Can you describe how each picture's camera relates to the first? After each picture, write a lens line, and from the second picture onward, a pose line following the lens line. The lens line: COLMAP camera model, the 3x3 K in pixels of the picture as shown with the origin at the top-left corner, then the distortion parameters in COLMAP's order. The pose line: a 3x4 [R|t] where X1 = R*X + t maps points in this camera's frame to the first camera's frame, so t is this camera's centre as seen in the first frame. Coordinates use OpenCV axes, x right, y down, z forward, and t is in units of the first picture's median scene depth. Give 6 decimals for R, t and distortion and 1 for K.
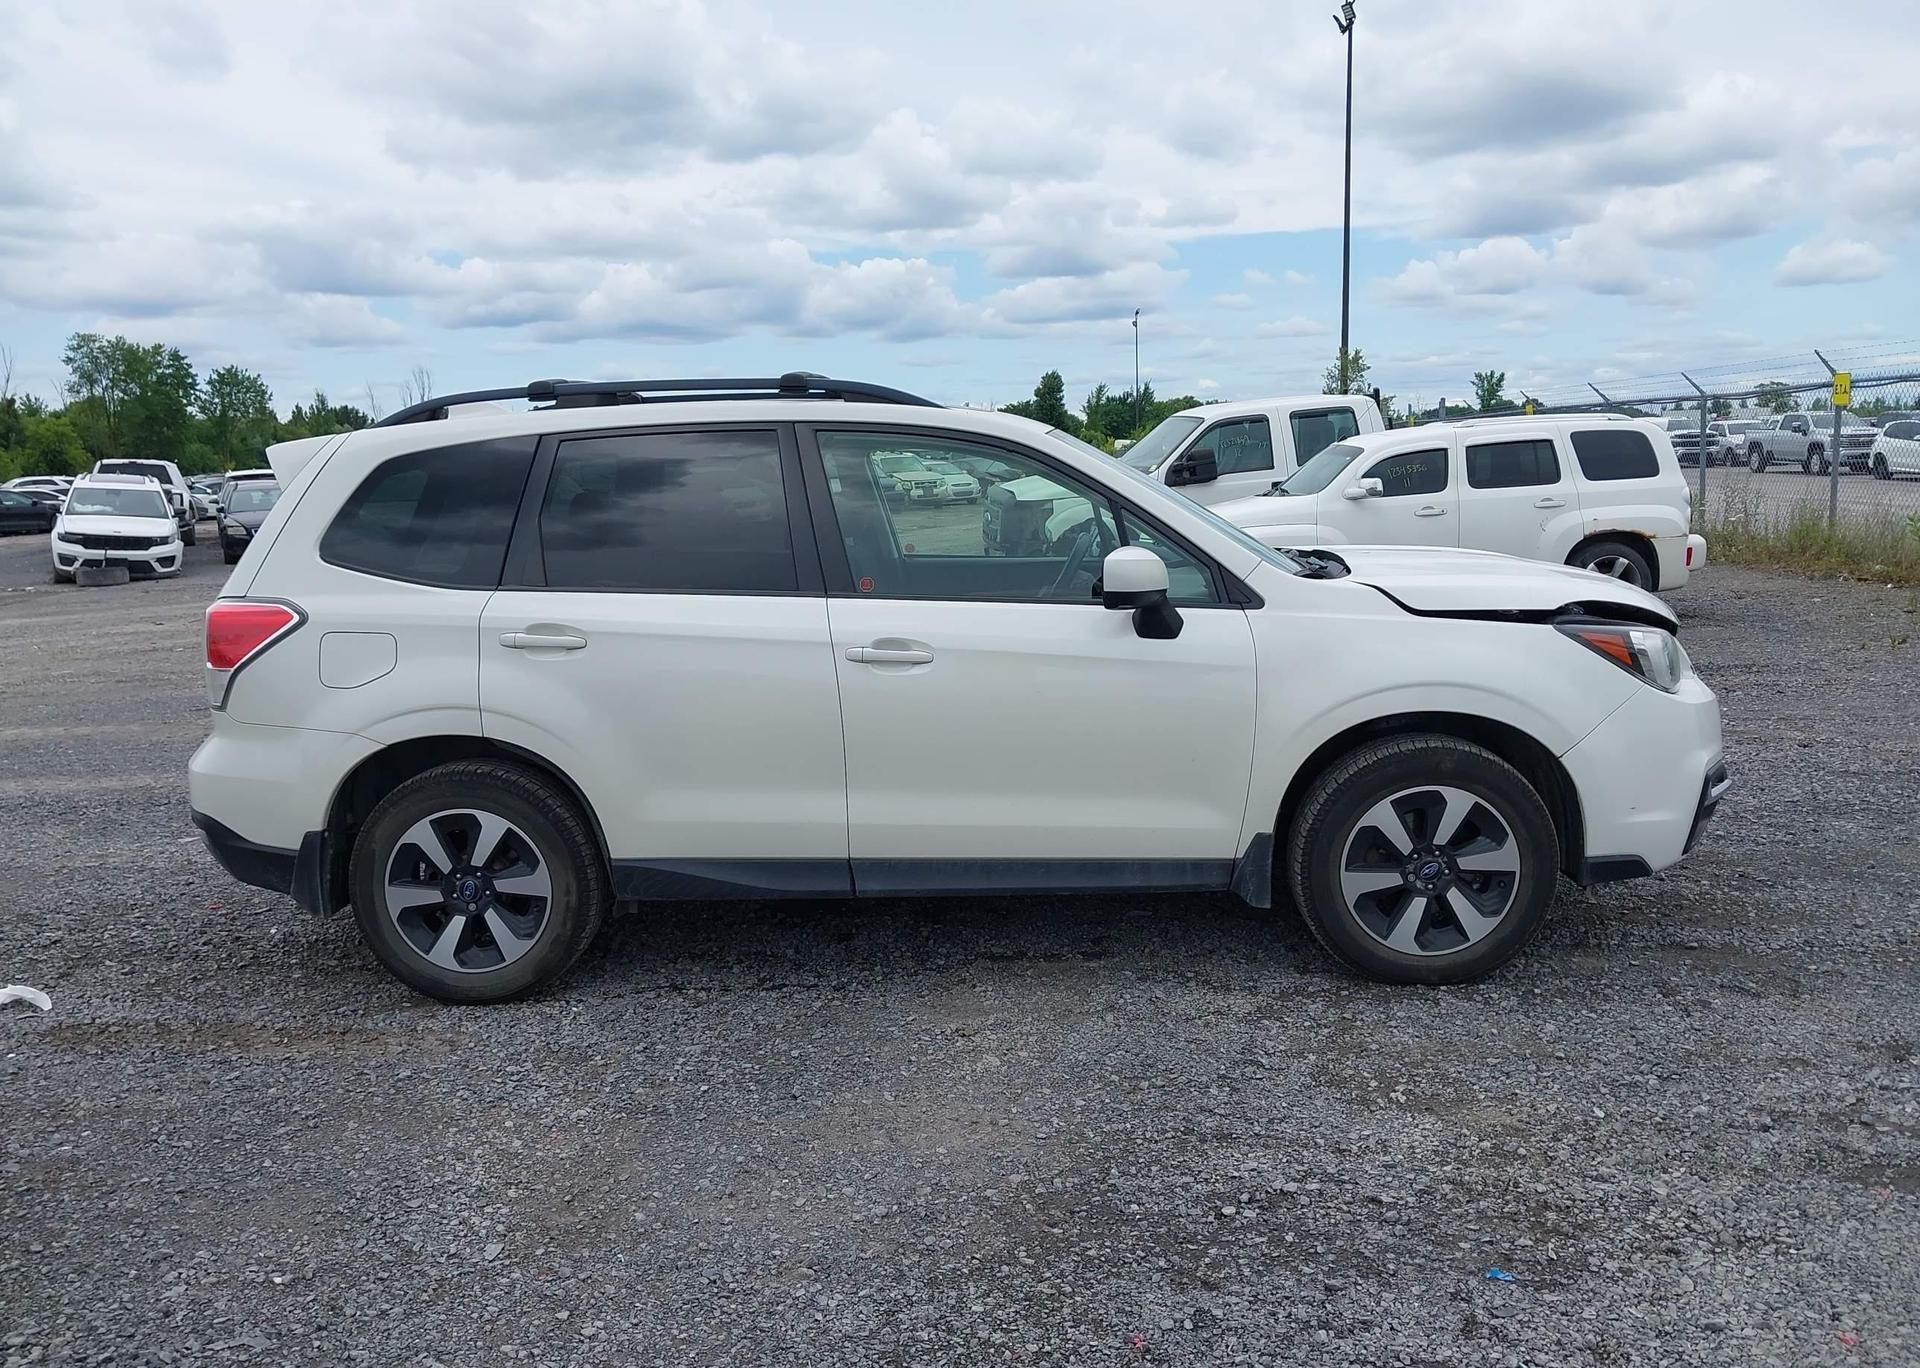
lens RADIAL K [[1543.6, 0, 957.6], [0, 1543.6, 666.5], [0, 0, 1]] dist [0.010492, -0.018336]
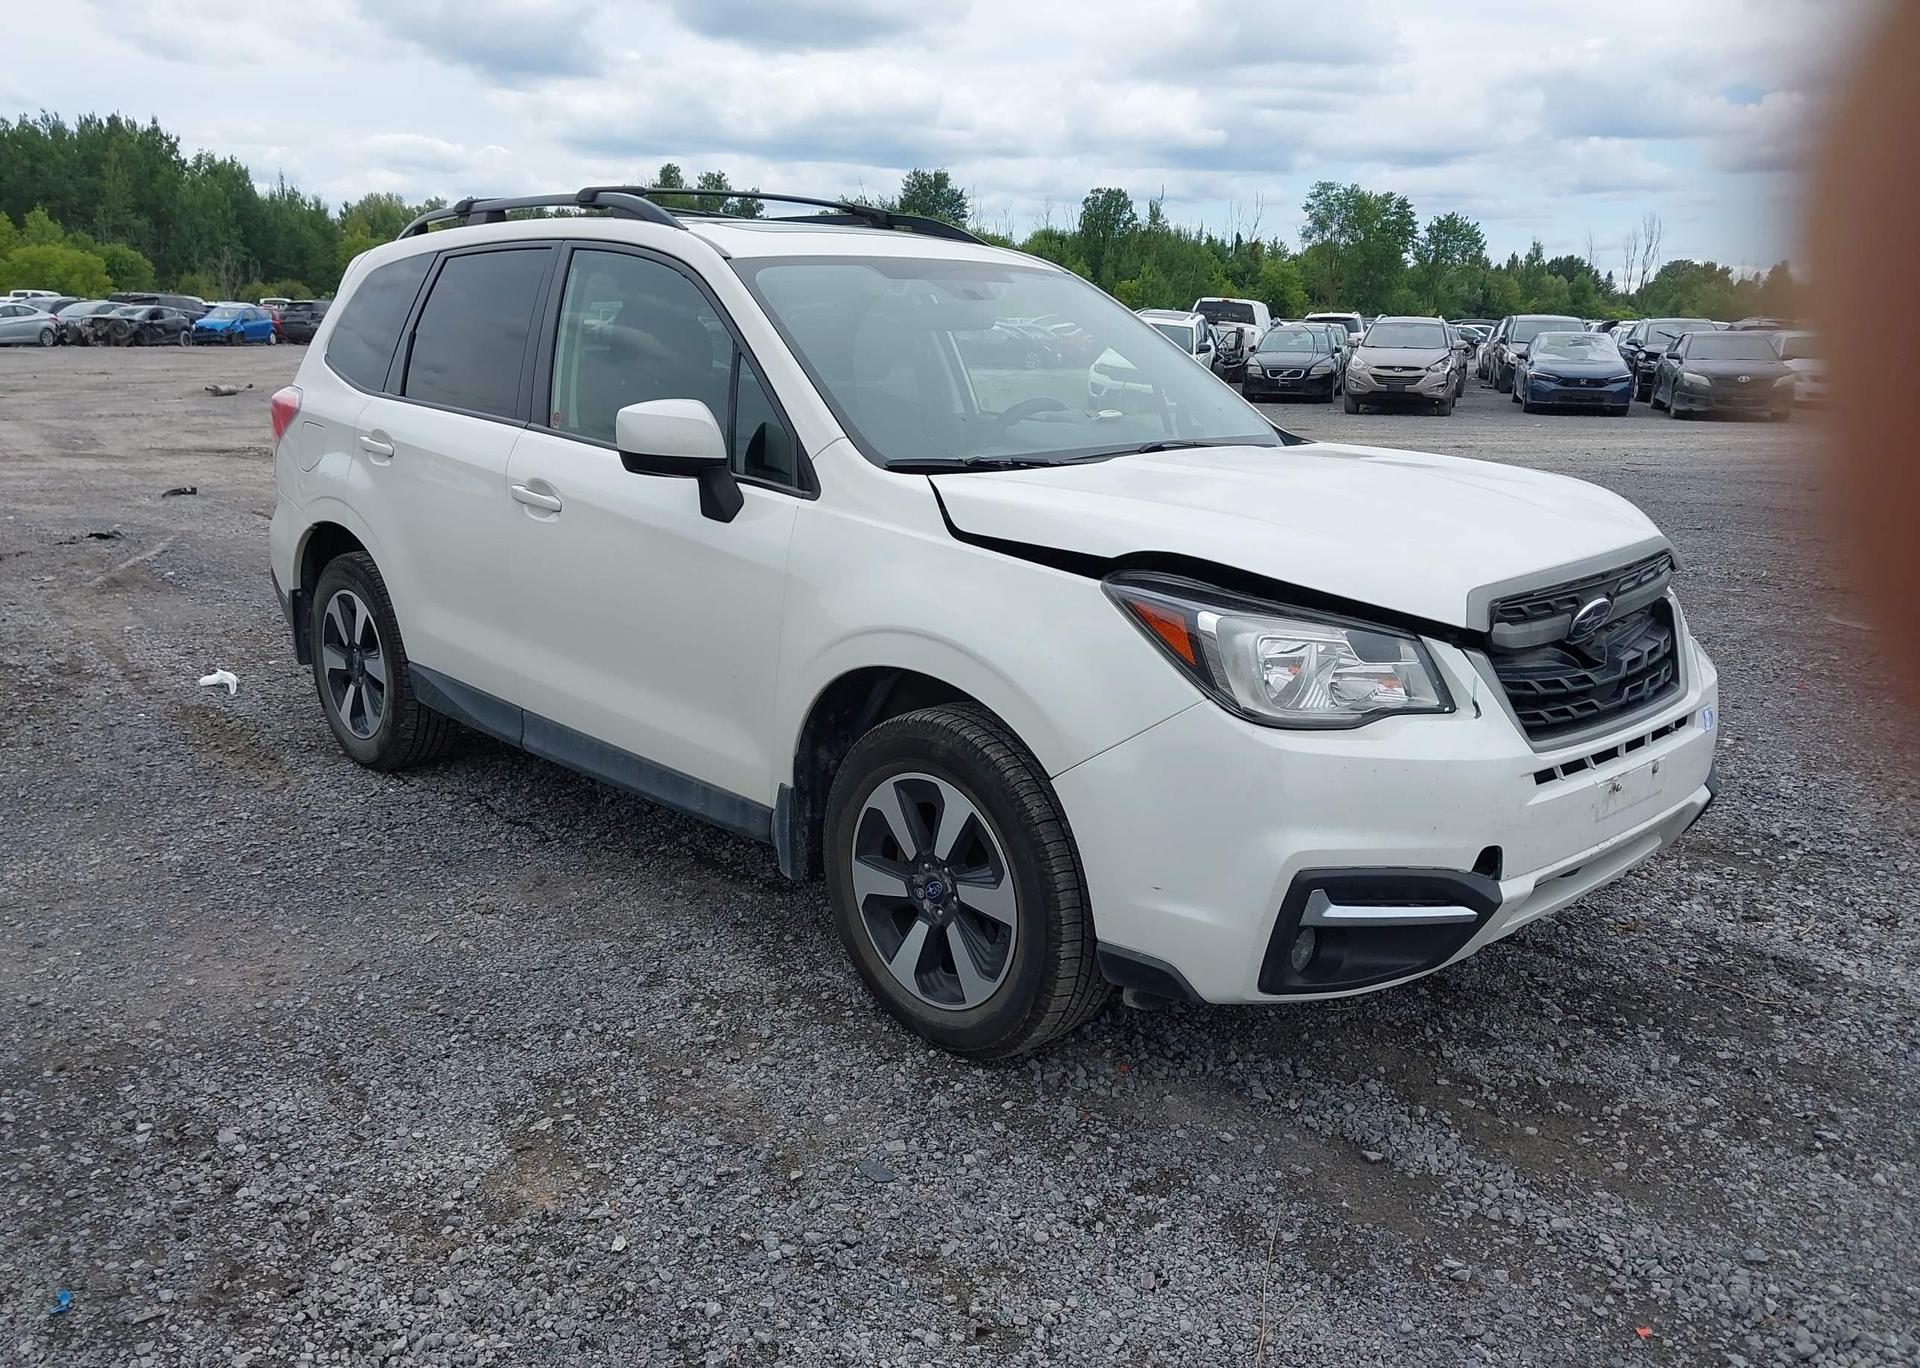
lens RADIAL K [[1543.6, 0, 949.1], [0, 1543.6, 684.7], [0, 0, 1]] dist [0.010492, -0.018336]
pose [[0.725998, 0.203762, -0.656817, 0.759722], [-0.134996, 0.978740, 0.154416, -0.073982], [0.674317, -0.023438, 0.738070, 0.473305]]
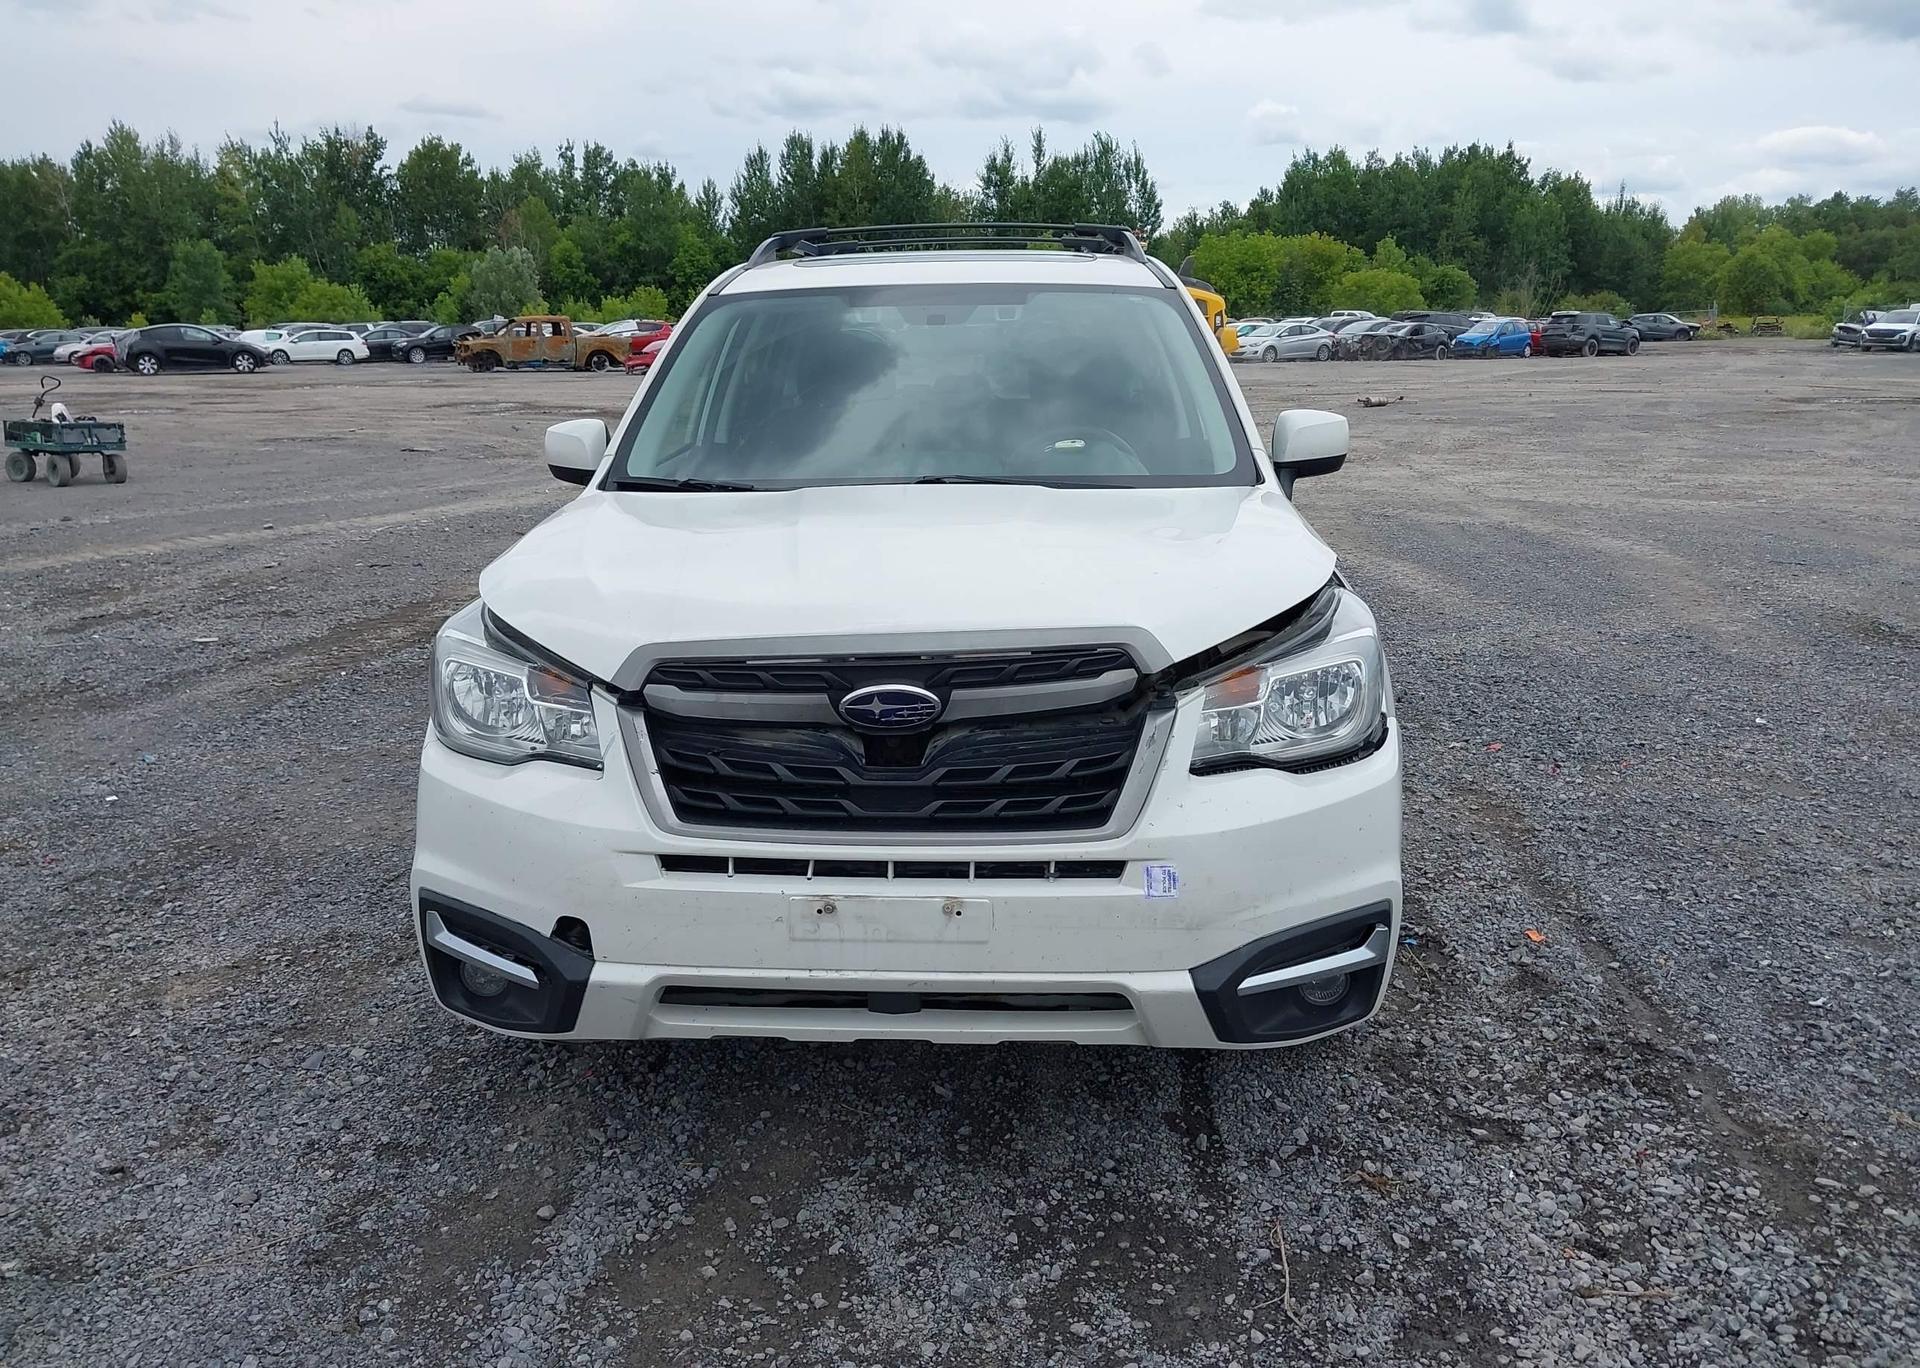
lens RADIAL K [[1543.6, 0, 939.3], [0, 1543.6, 679.2], [0, 0, 1]] dist [0.010492, -0.018336]
pose [[-0.001724, 0.256320, -0.966591, 1.240269], [-0.124081, 0.959067, 0.254546, -0.265984], [0.992271, 0.120374, 0.030151, 1.632226]]
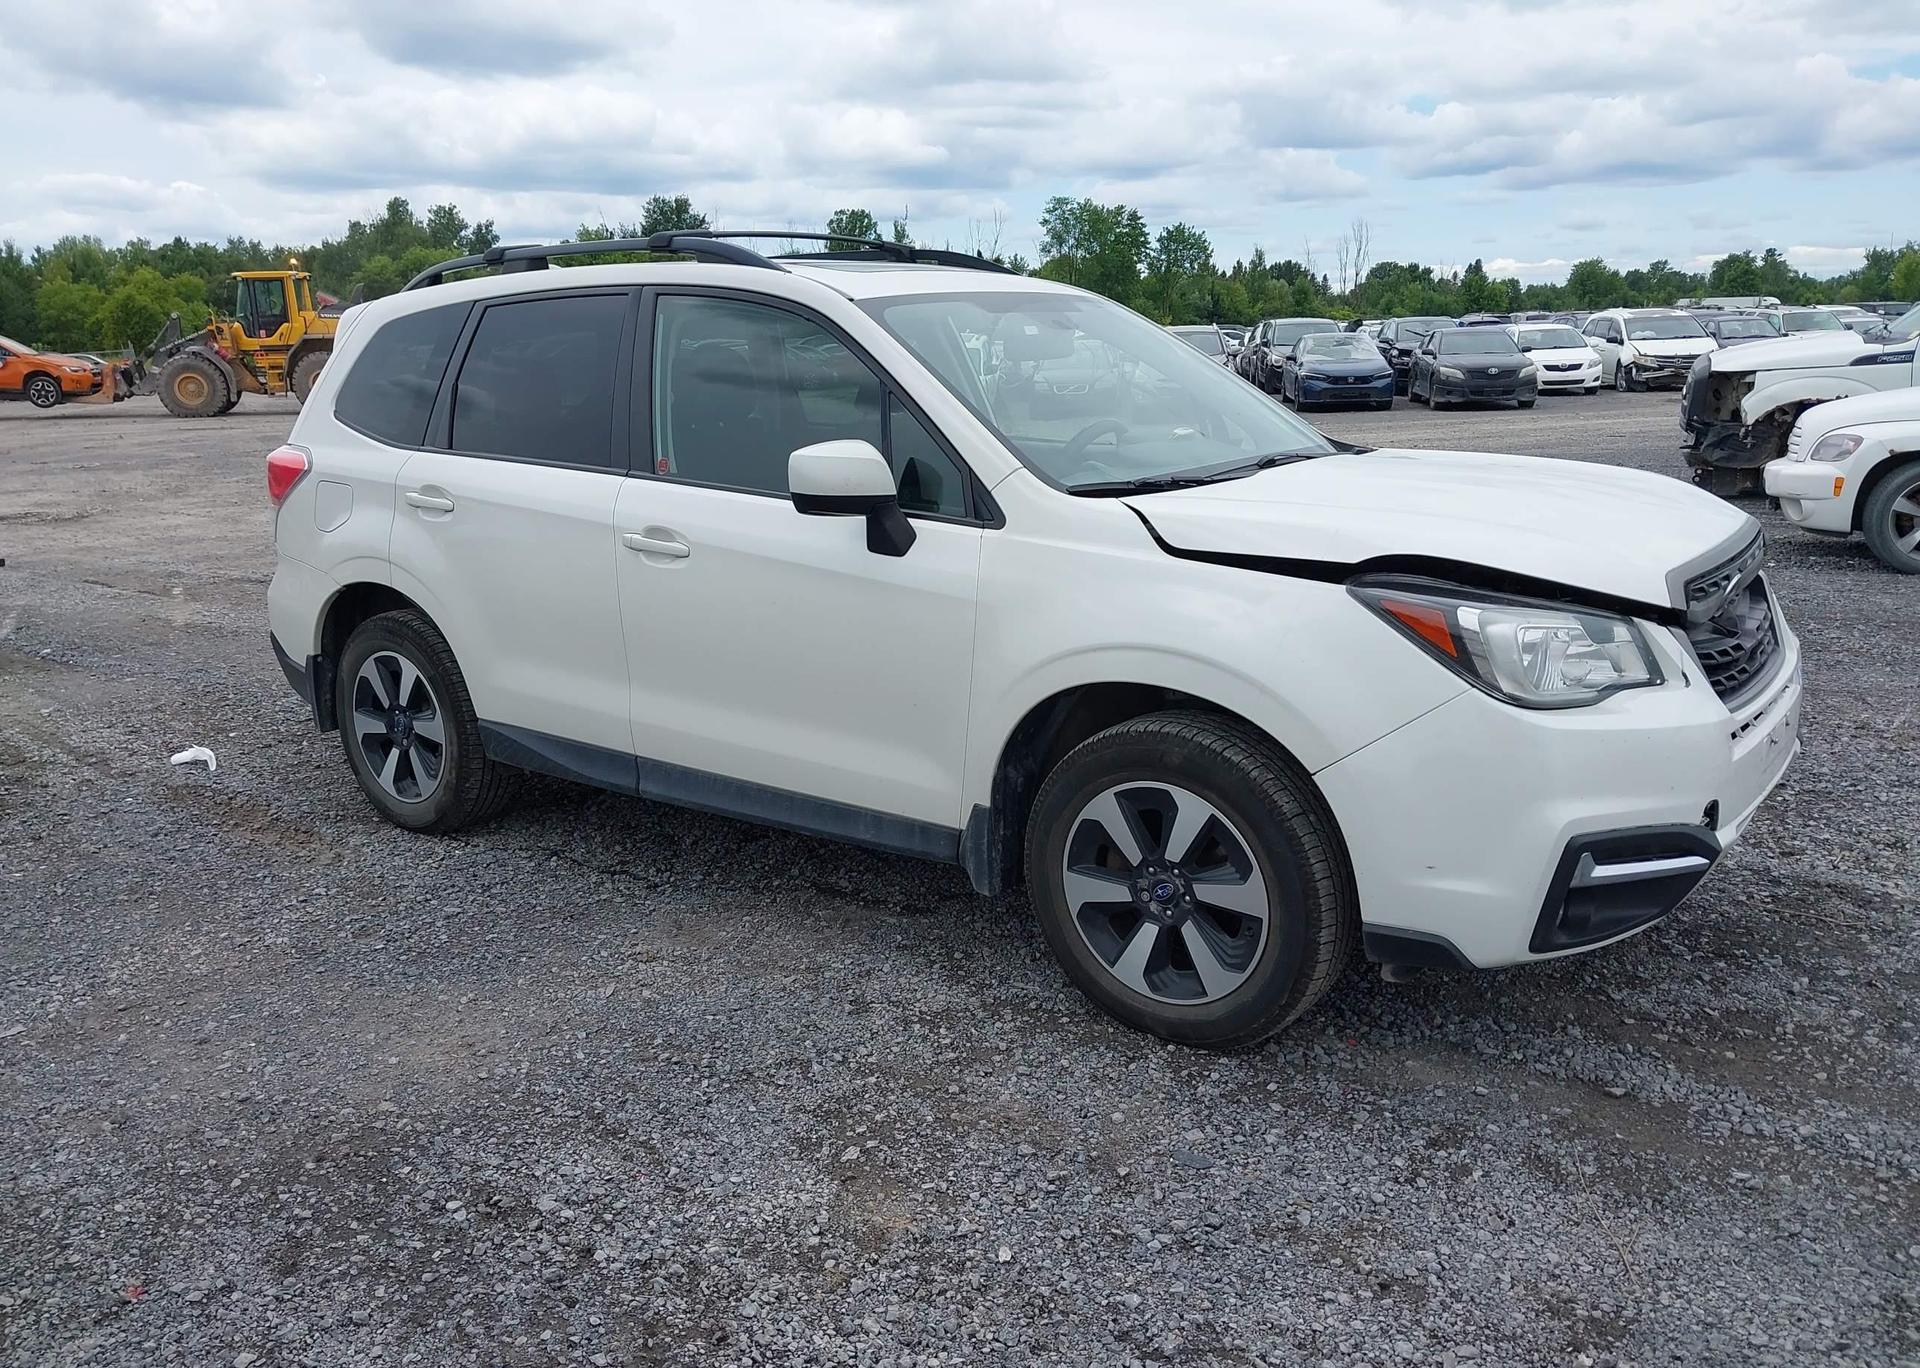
lens RADIAL K [[1543.6, 0, 942.7], [0, 1543.6, 685.8], [0, 0, 1]] dist [0.010492, -0.018336]
pose [[0.829038, 0.138023, -0.541890, 0.607782], [-0.081957, 0.988586, 0.126413, -0.054545], [0.553153, -0.060389, 0.830888, 0.315713]]
